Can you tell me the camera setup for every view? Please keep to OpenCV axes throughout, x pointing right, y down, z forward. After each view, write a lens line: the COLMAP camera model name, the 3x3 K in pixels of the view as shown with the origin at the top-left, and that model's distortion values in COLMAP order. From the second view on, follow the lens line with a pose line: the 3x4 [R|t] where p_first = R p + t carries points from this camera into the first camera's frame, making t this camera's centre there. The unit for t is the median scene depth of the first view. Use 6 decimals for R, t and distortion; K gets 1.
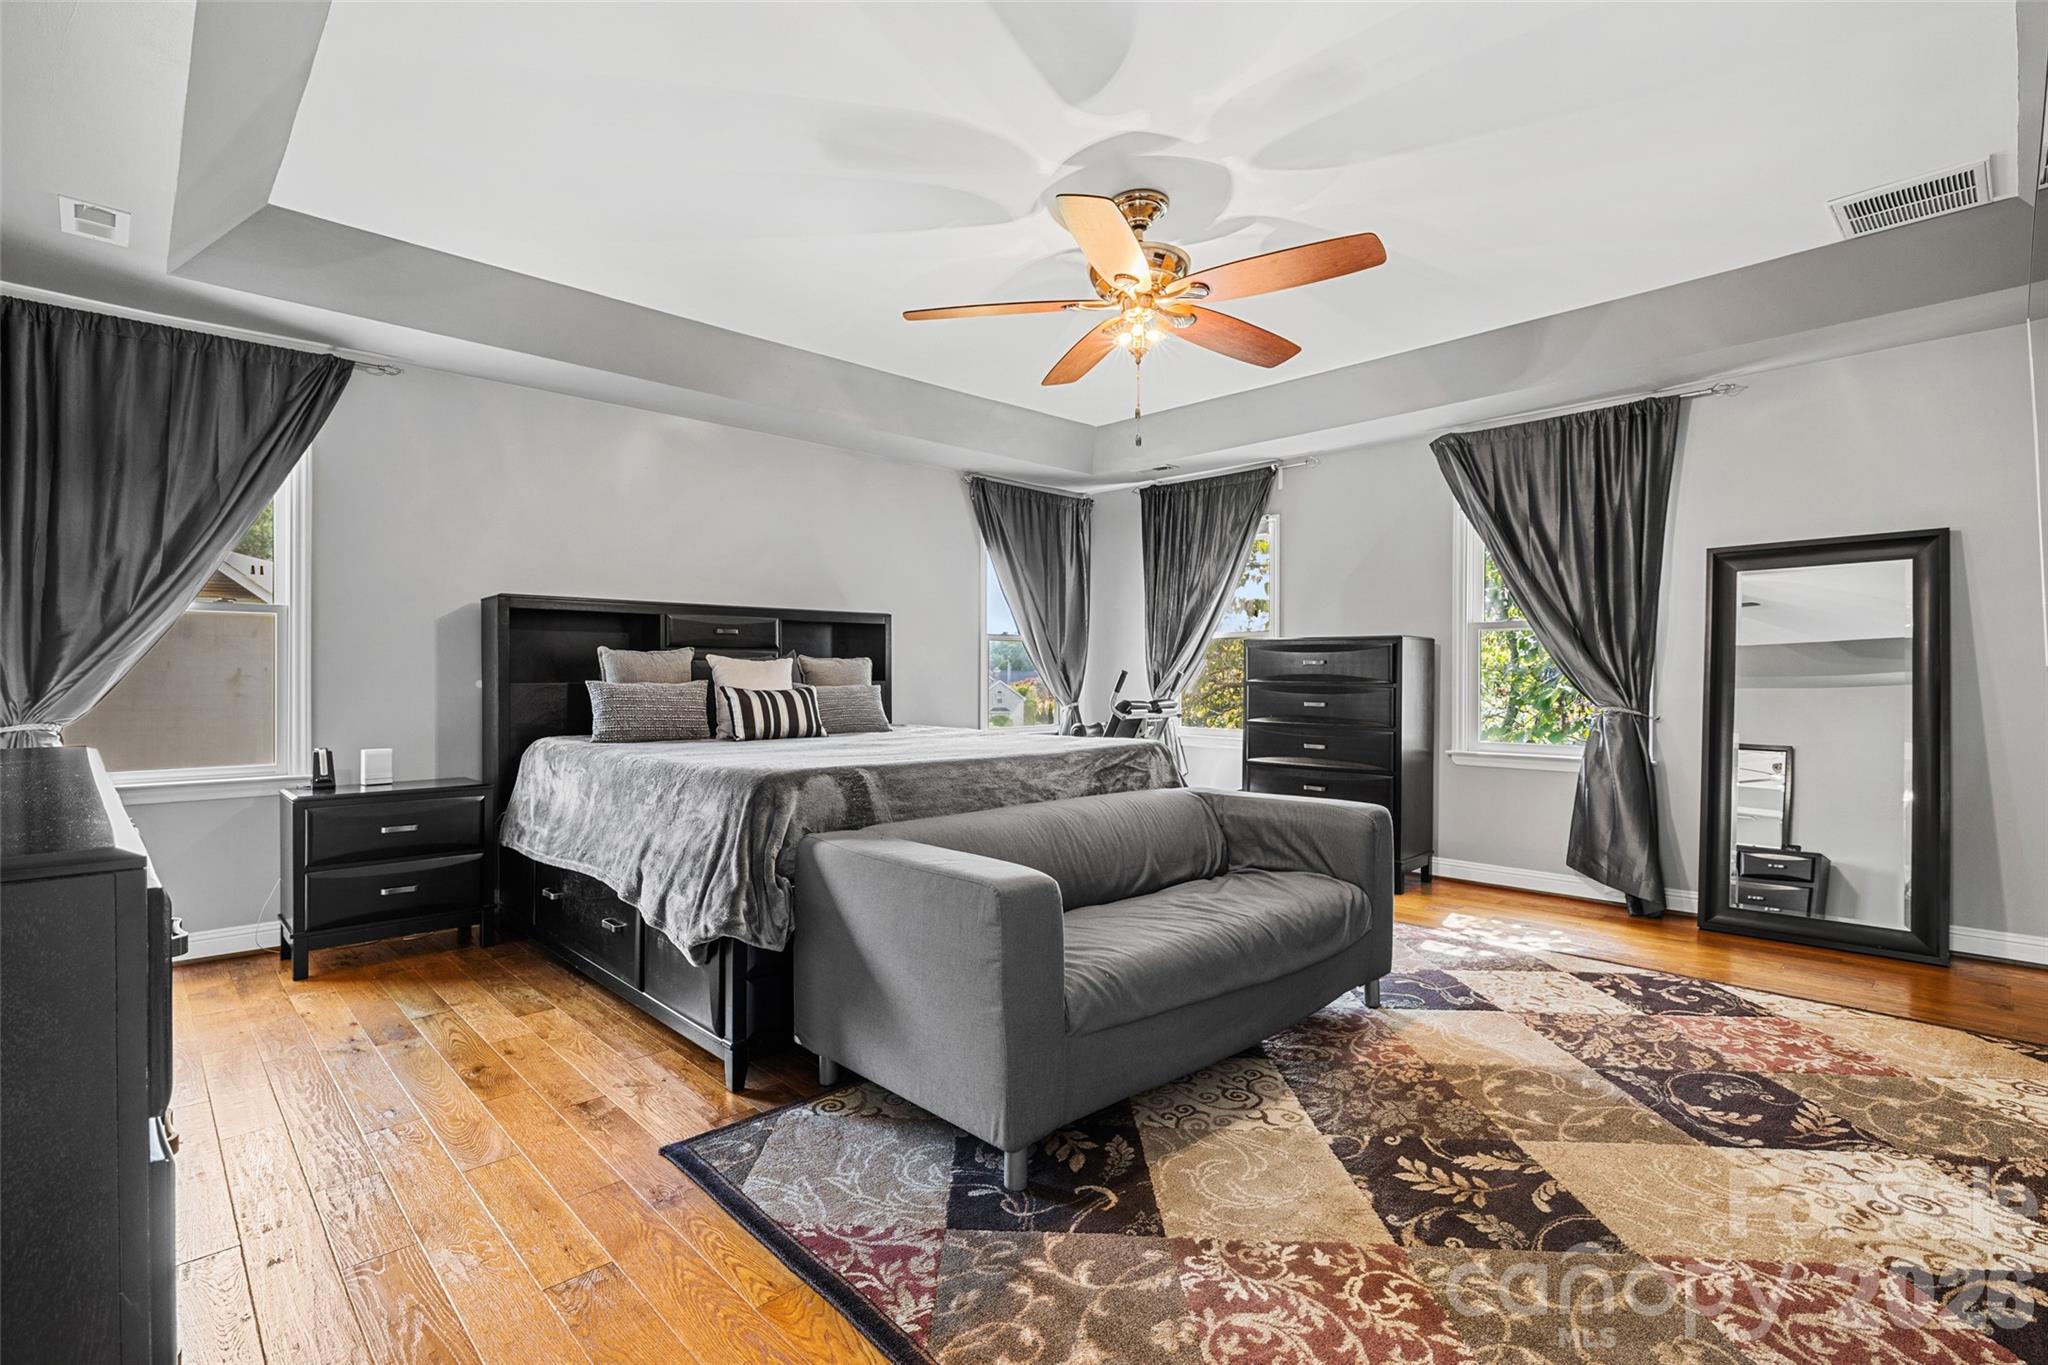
lens RADIAL K [[958.1, 0, 1011.5], [0, 958.1, 671.4], [0, 0, 1]] dist [-0.010854, 0.000579]
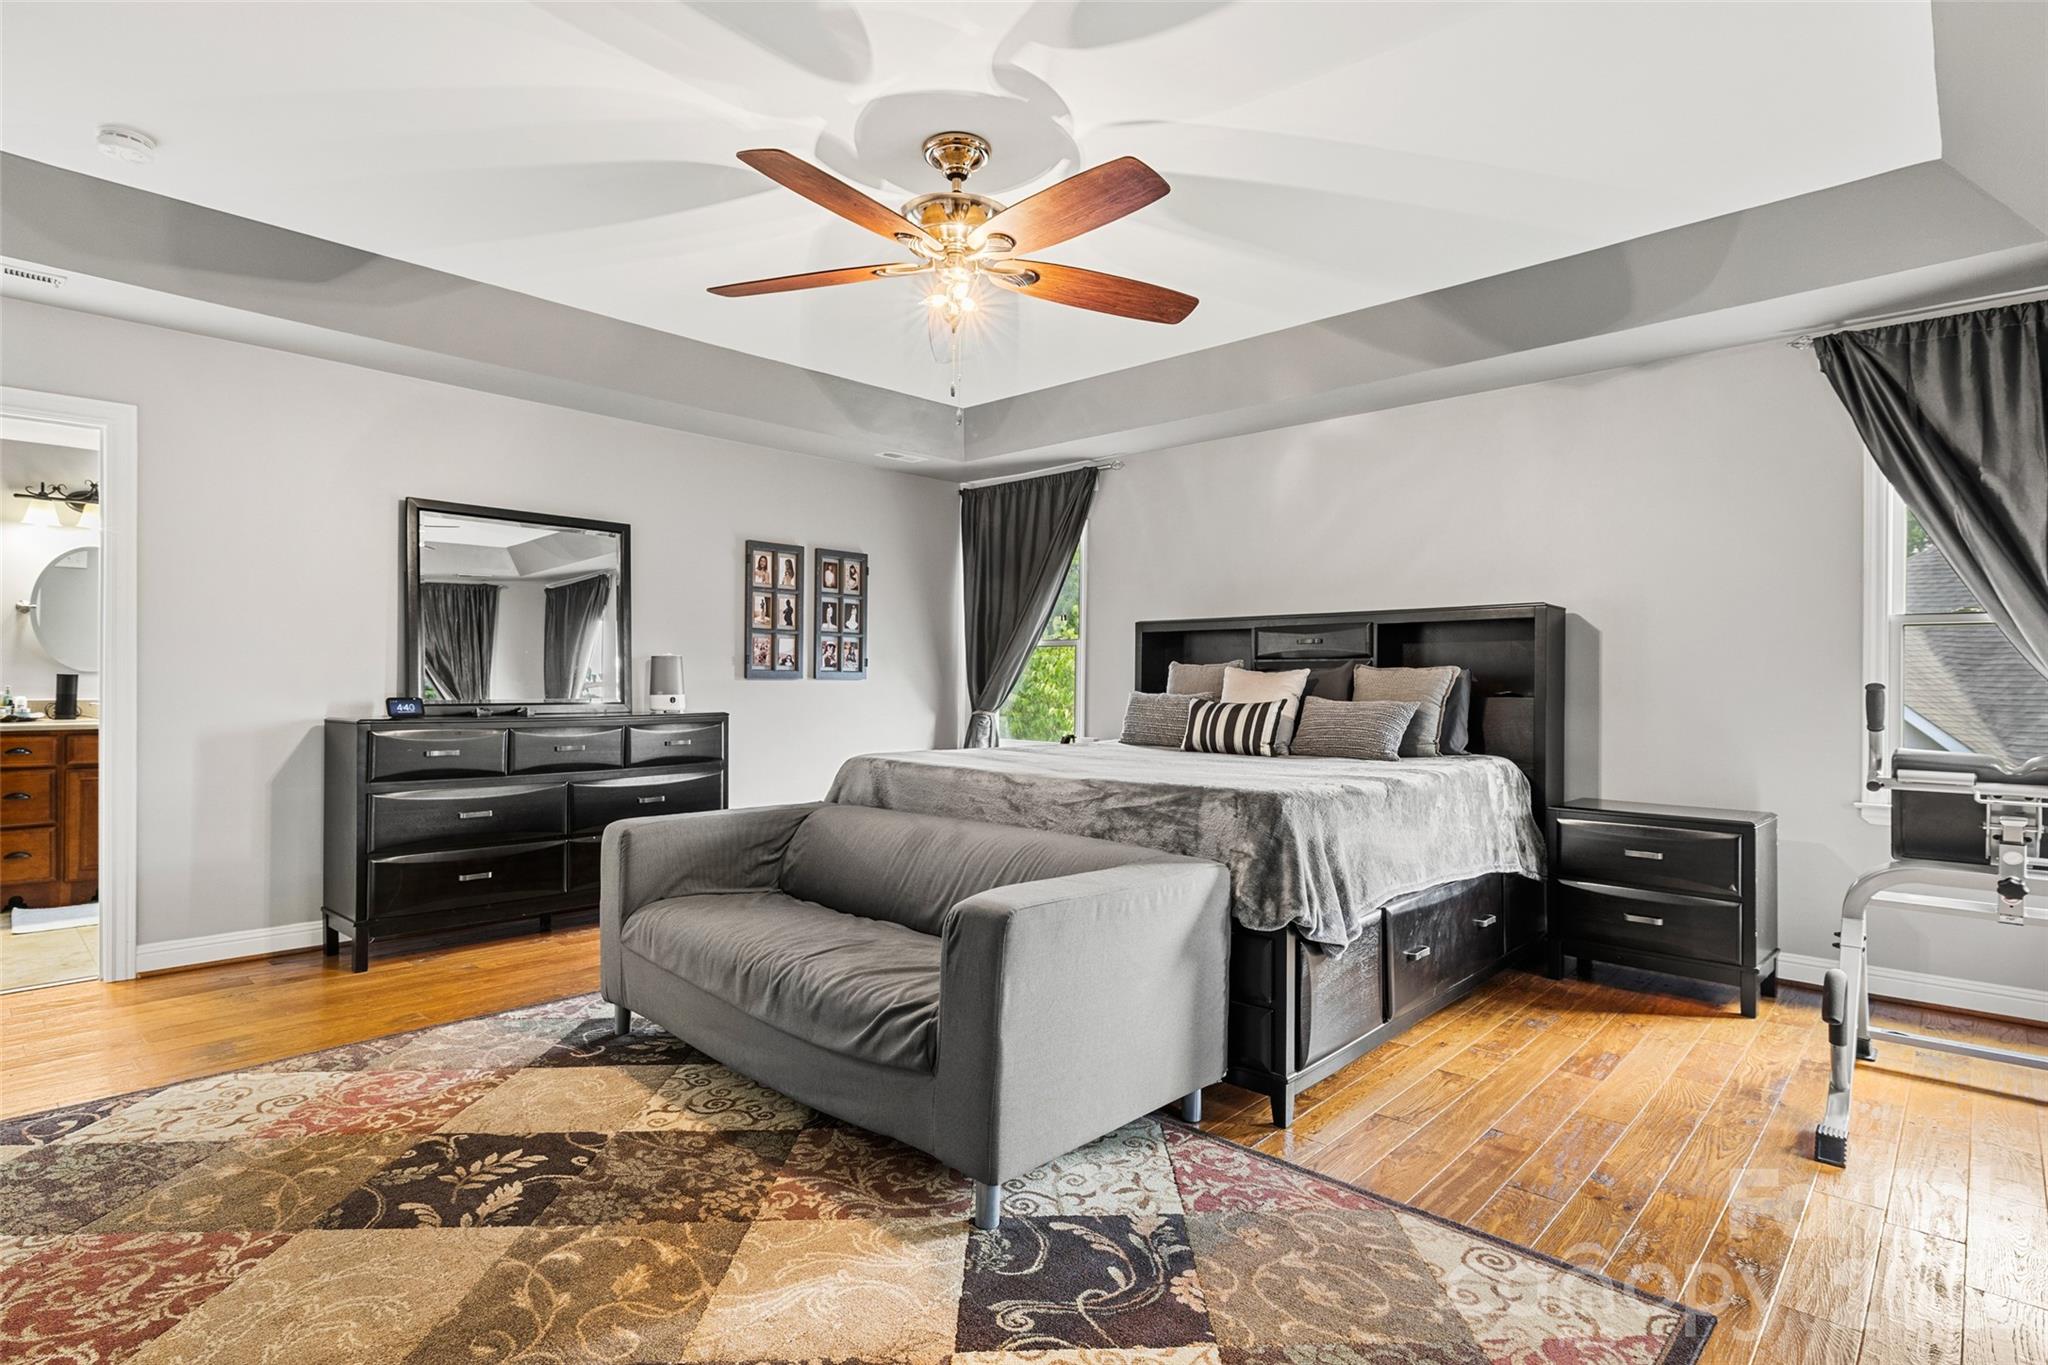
lens RADIAL K [[1021.3, 0, 1013.8], [0, 1021.3, 683.7], [0, 0, 1]] dist [-0.004482, 0.001020]
pose [[0.053850, 0.004524, -0.998539, 1.552400], [-0.001095, 0.999989, 0.004471, -0.009721], [0.998548, 0.000853, 0.053854, 1.460976]]
